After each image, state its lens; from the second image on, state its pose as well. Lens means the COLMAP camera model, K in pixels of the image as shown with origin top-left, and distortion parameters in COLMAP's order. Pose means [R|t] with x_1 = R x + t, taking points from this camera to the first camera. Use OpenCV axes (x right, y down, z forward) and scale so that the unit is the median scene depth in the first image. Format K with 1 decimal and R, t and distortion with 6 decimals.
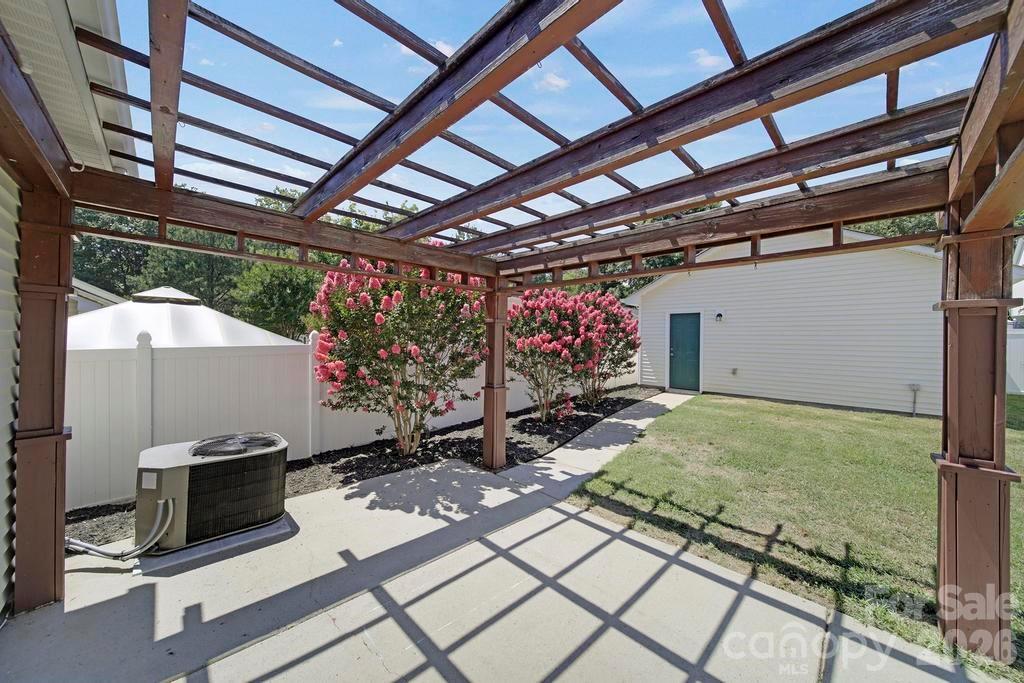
lens RADIAL K [[361.0, 0, 512.6], [0, 361.0, 339.8], [0, 0, 1]] dist [-0.001609, -0.001525]
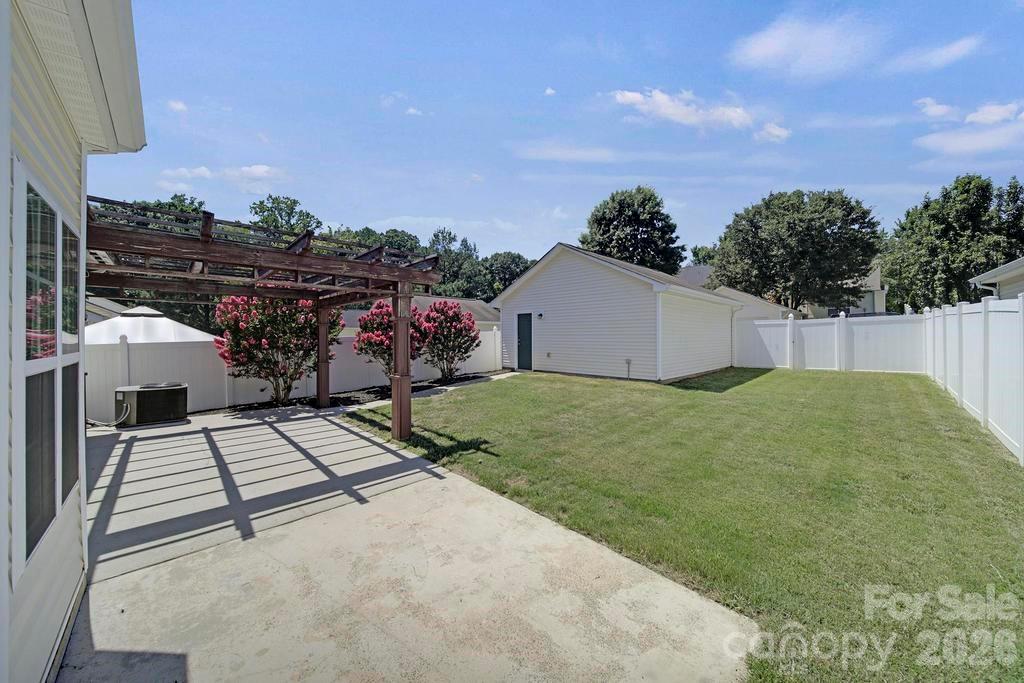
lens RADIAL K [[361.0, 0, 511.4], [0, 361.0, 340.3], [0, 0, 1]] dist [-0.001609, -0.001525]
pose [[0.999762, -0.018968, -0.010759, 0.728755], [0.019092, 0.999752, 0.011477, 0.018411], [0.010539, -0.011679, 0.999876, -0.609756]]
